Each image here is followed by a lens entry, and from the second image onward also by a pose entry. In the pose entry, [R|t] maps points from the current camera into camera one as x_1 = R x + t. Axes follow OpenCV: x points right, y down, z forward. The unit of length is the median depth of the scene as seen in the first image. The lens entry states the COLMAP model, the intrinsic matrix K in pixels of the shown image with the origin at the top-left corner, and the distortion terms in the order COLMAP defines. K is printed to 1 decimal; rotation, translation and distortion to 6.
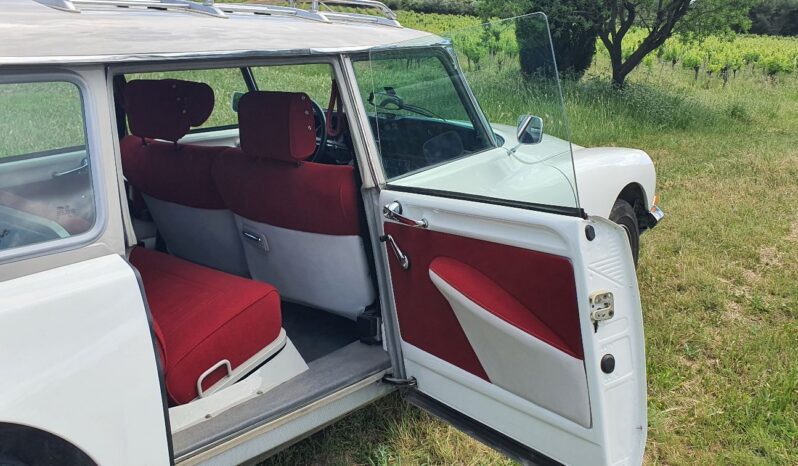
lens RADIAL K [[737.7, 0, 396.4], [0, 737.7, 237.9], [0, 0, 1]] dist [0.093118, -0.187832]
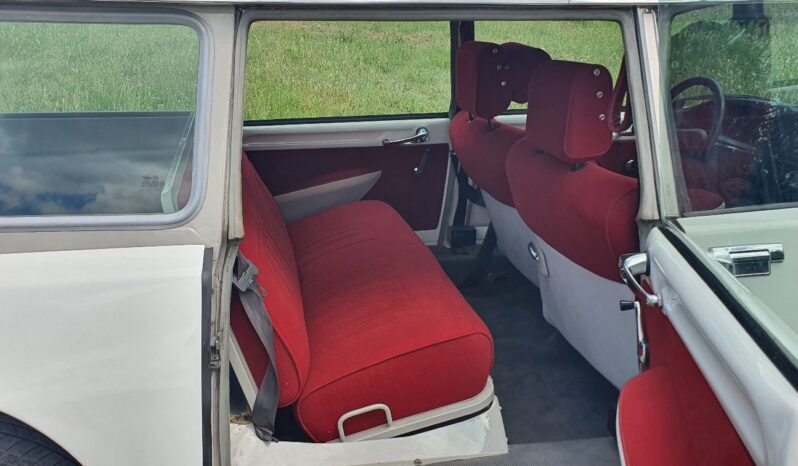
lens RADIAL K [[737.7, 0, 396.4], [0, 737.7, 237.9], [0, 0, 1]] dist [0.093118, -0.187832]
pose [[0.762989, 0.206454, -0.612556, 0.200233], [-0.186953, 0.977606, 0.096624, -0.076161], [0.618786, 0.040796, 0.784499, 0.374808]]
